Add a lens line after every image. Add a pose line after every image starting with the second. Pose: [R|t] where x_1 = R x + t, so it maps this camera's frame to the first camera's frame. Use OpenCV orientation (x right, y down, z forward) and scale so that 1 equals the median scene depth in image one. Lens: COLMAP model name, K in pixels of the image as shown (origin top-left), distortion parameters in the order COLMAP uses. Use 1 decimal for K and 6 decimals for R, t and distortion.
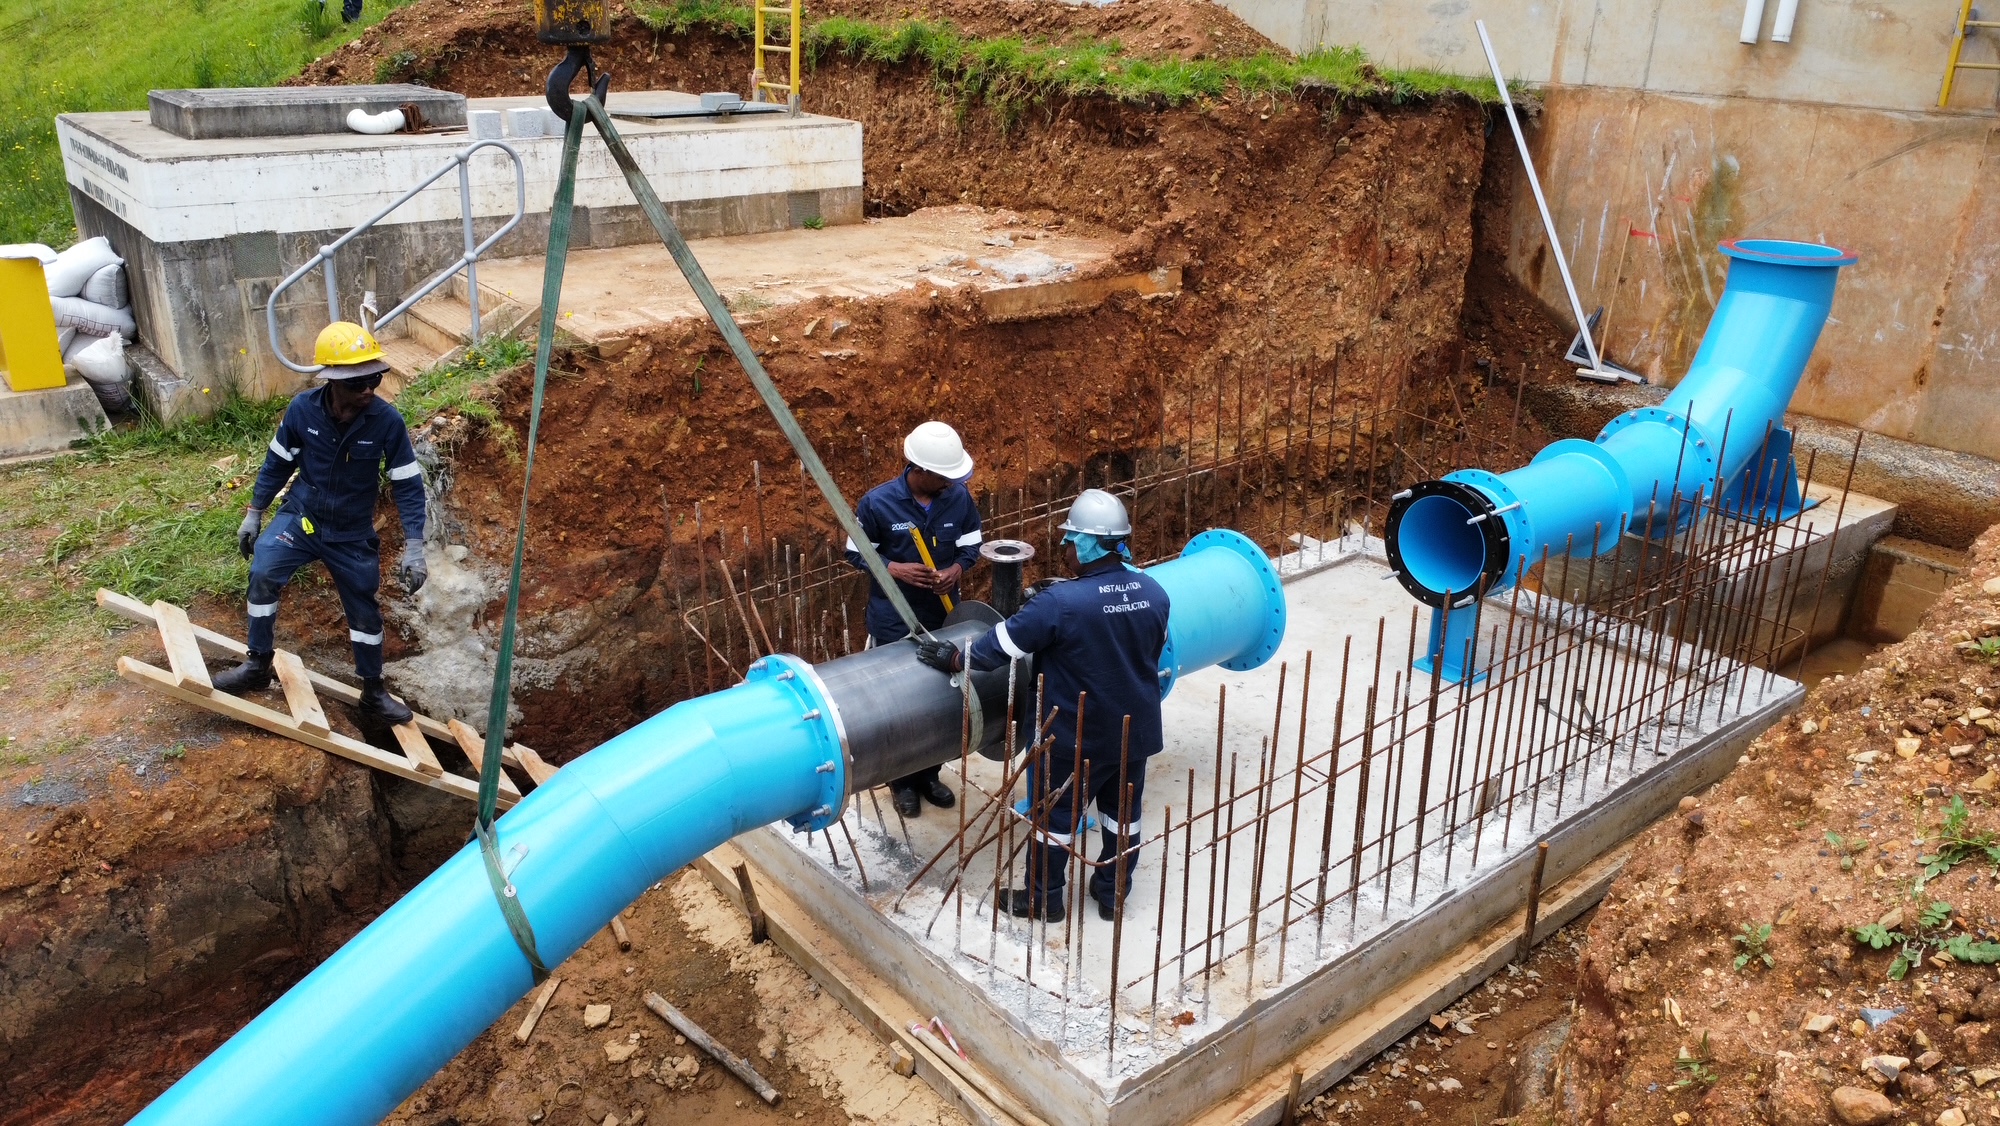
lens RADIAL K [[1506.2, 0, 996.5], [0, 1506.2, 561.5], [0, 0, 1]] dist [0.002680, -0.009804]
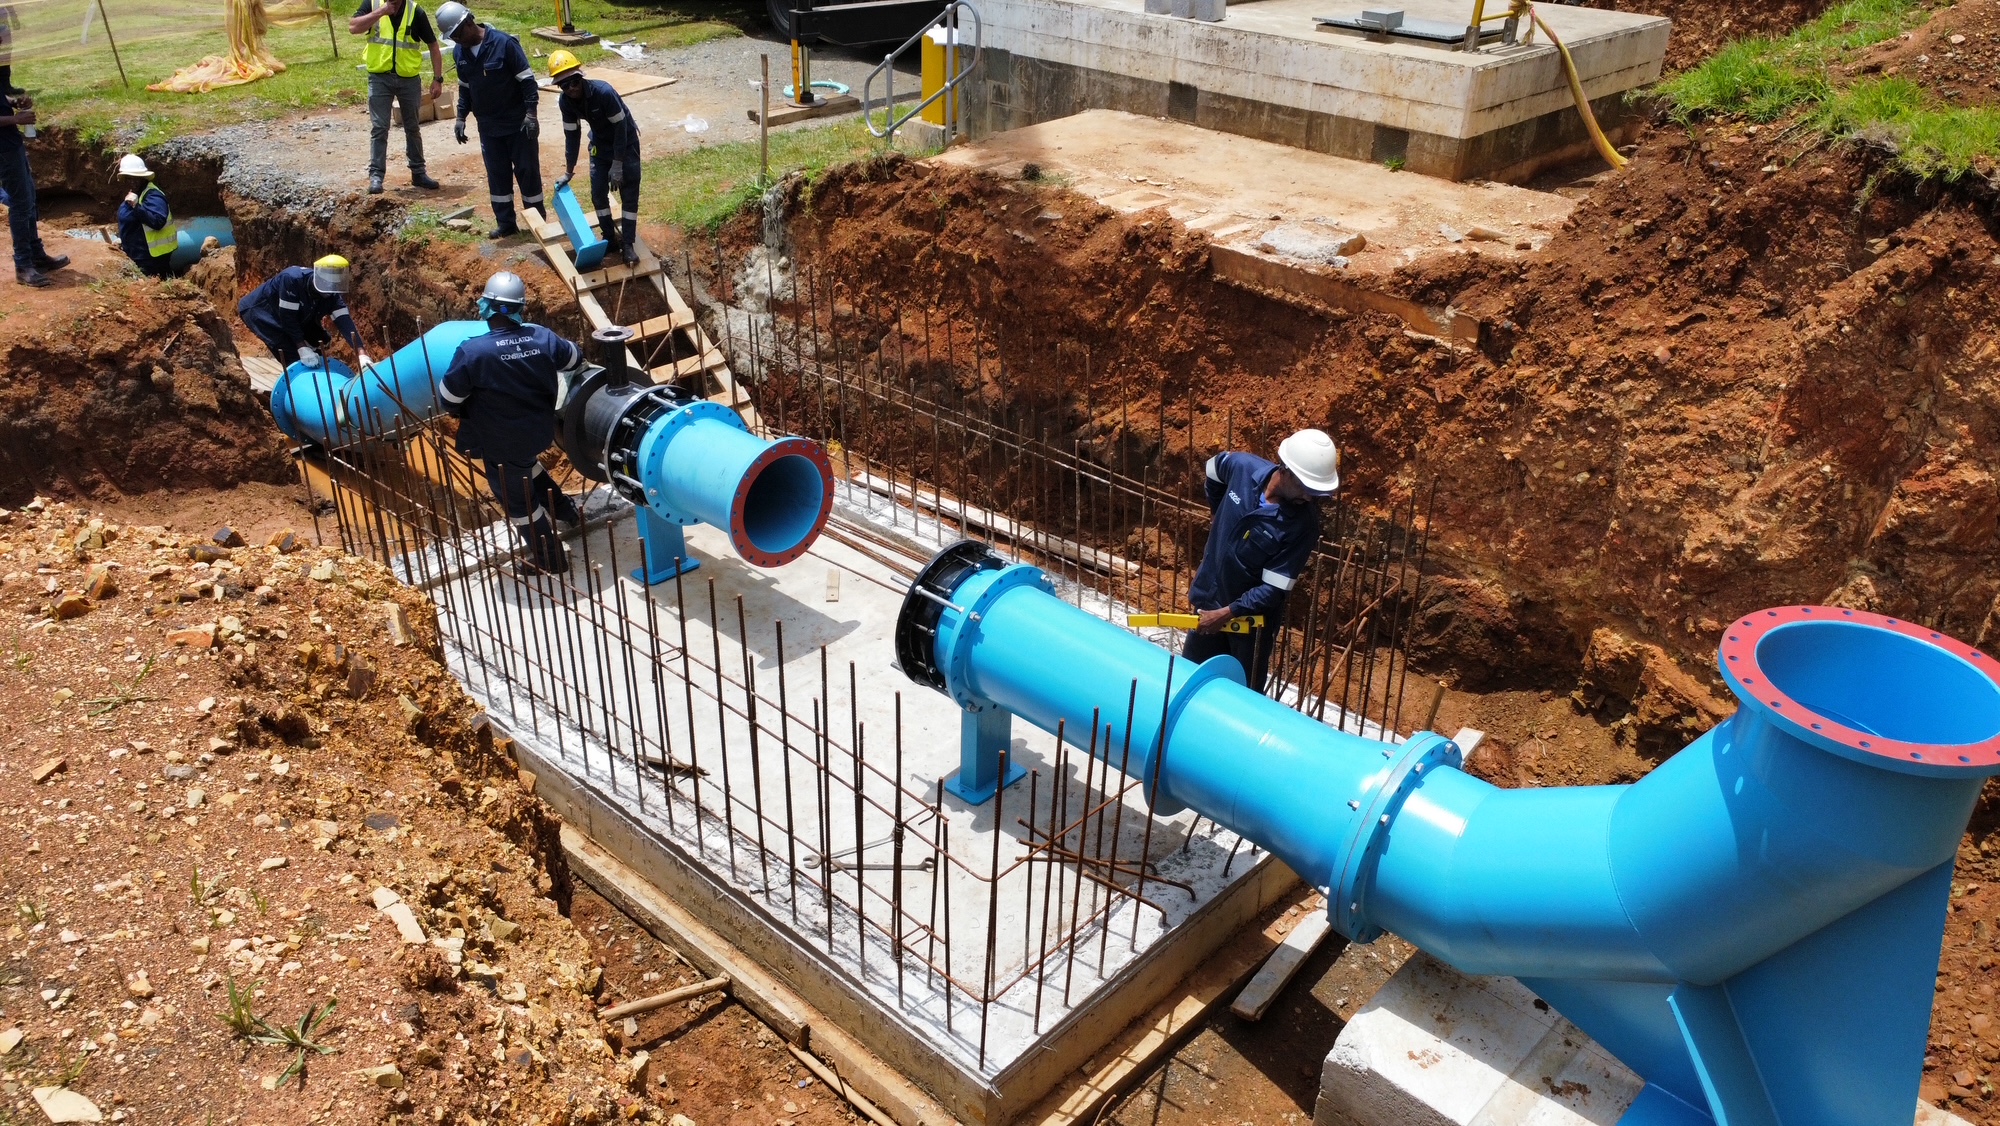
lens RADIAL K [[1506.2, 0, 993.2], [0, 1506.2, 563.1], [0, 0, 1]] dist [0.002680, -0.009804]
pose [[0.140622, 0.457373, -0.878086, 0.904711], [-0.379277, 0.844127, 0.378945, -0.321651], [0.914535, 0.279750, 0.292174, 0.668111]]
